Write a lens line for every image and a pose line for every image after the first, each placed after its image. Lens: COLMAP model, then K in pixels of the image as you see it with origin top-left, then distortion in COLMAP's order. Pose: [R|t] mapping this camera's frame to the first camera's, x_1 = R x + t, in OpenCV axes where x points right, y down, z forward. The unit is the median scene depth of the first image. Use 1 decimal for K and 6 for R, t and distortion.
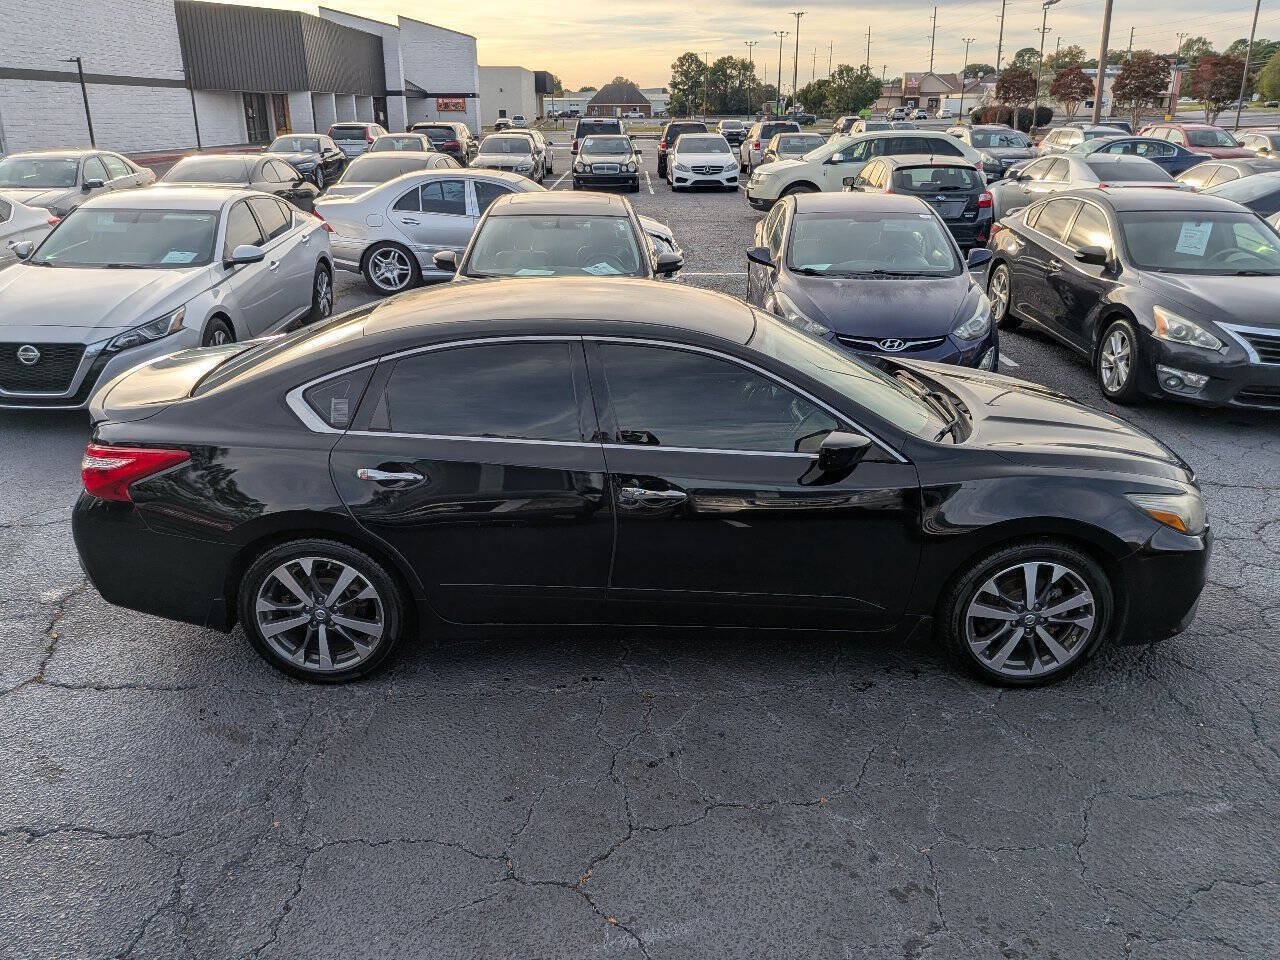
lens RADIAL K [[998.6, 0, 639.0], [0, 998.6, 444.0], [0, 0, 1]] dist [0.048755, -0.083732]
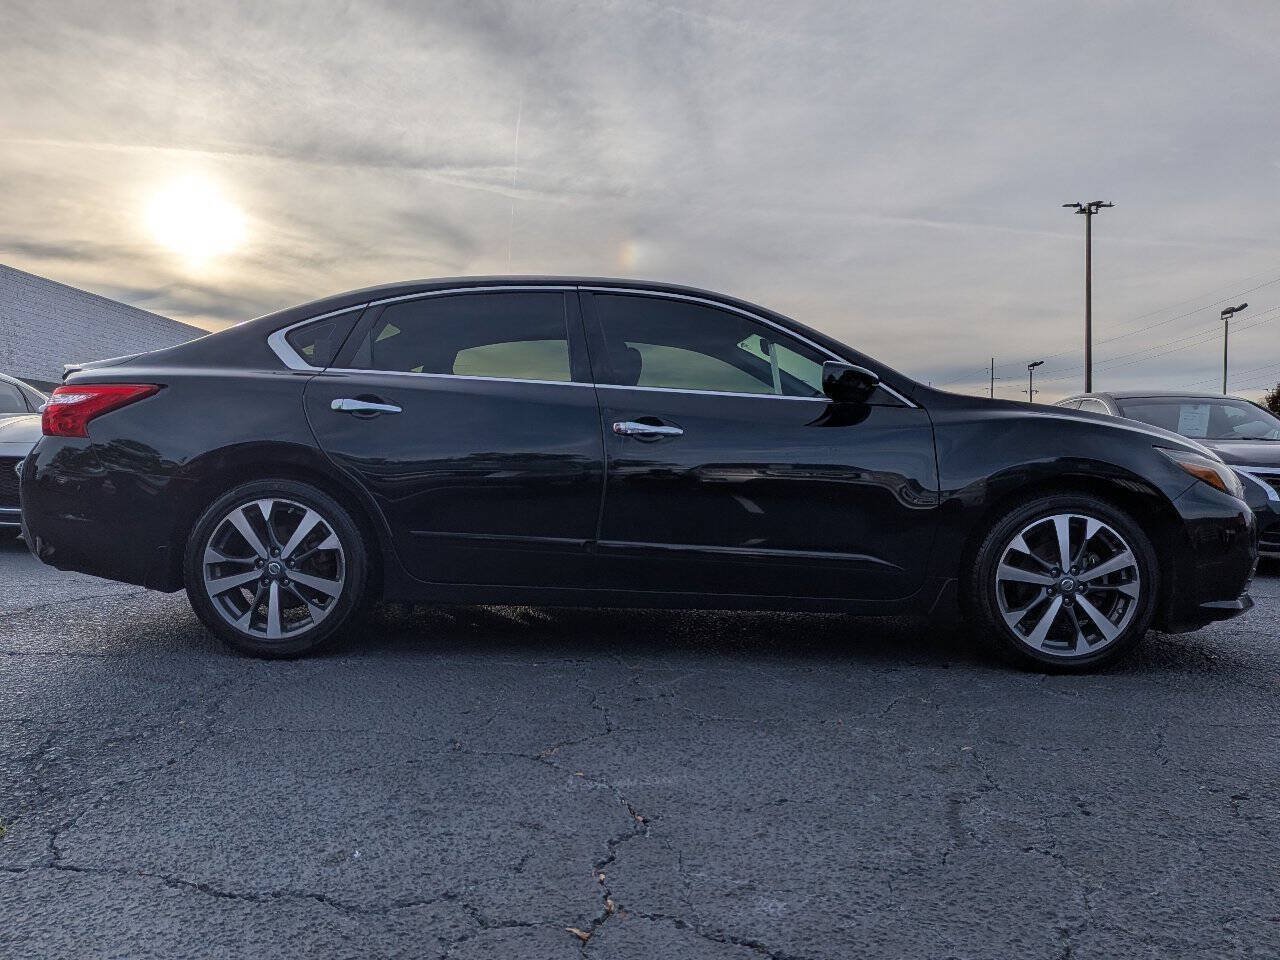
lens RADIAL K [[981.4, 0, 668.3], [0, 981.4, 604.1], [0, 0, 1]] dist [0.080397, -0.150711]
pose [[0.999939, 0.010750, -0.002428, 0.036680], [-0.010964, 0.948083, -0.317833, 0.477385], [-0.001115, 0.317840, 0.948144, 0.172018]]
